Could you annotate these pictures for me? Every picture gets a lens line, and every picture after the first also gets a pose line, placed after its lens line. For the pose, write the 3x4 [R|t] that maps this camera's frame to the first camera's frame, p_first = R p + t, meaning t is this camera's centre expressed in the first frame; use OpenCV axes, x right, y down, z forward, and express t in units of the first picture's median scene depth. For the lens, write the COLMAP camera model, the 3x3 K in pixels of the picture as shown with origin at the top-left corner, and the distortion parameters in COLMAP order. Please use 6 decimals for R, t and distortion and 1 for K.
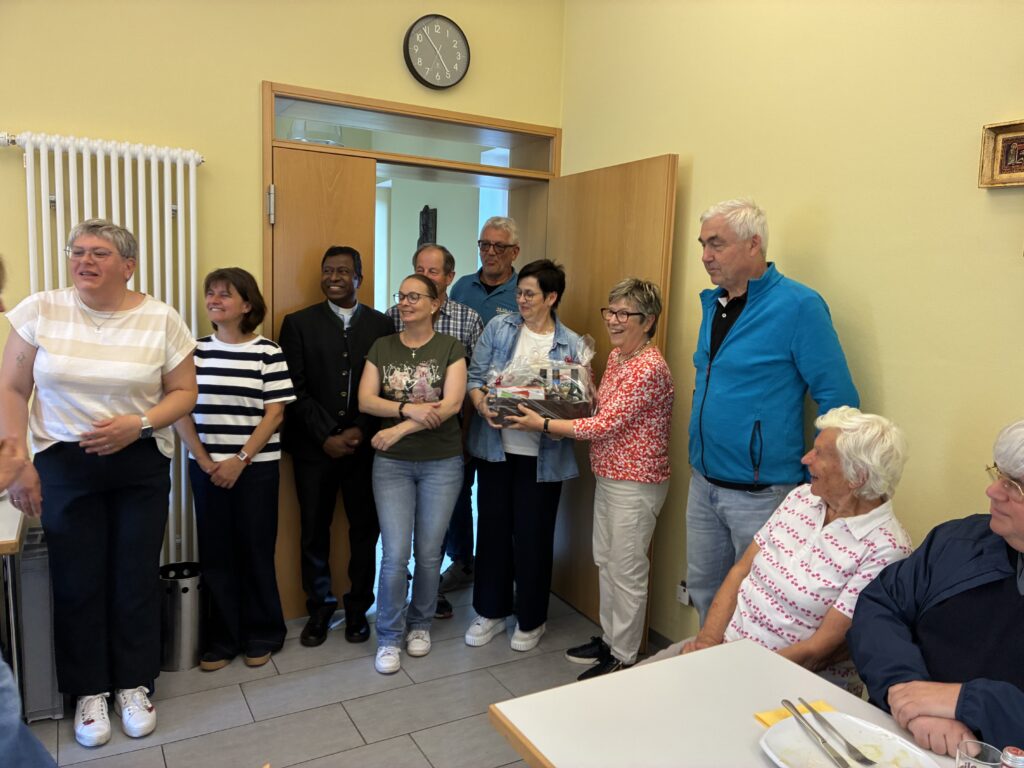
lens RADIAL K [[782.3, 0, 518.3], [0, 782.3, 380.6], [0, 0, 1]] dist [0.052387, -0.051027]
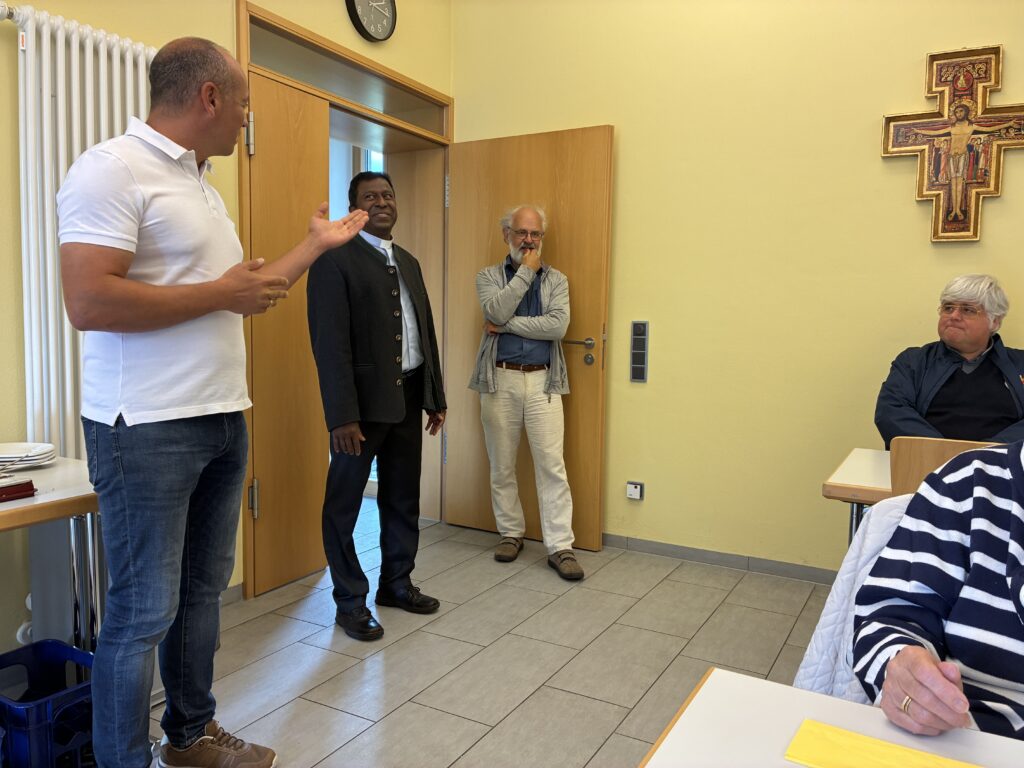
lens RADIAL K [[782.3, 0, 514.2], [0, 782.3, 385.0], [0, 0, 1]] dist [0.052387, -0.051027]
pose [[0.852456, -0.062127, 0.519094, -0.570045], [0.073331, 0.997307, -0.001063, 0.097987], [-0.517630, 0.038971, 0.854716, 0.061930]]
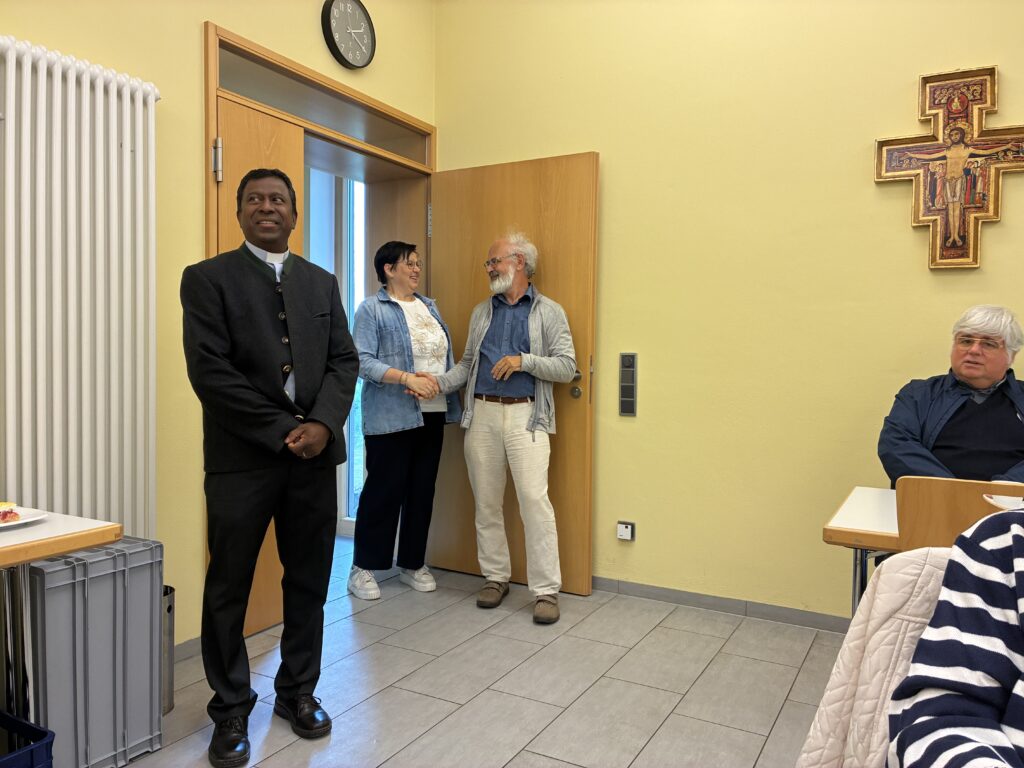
lens RADIAL K [[782.3, 0, 514.1], [0, 782.3, 382.6], [0, 0, 1]] dist [0.052387, -0.051027]
pose [[0.850360, -0.042488, 0.524483, -0.526776], [0.079018, 0.995743, -0.047450, 0.098432], [-0.520234, 0.081793, 0.850098, 0.095393]]
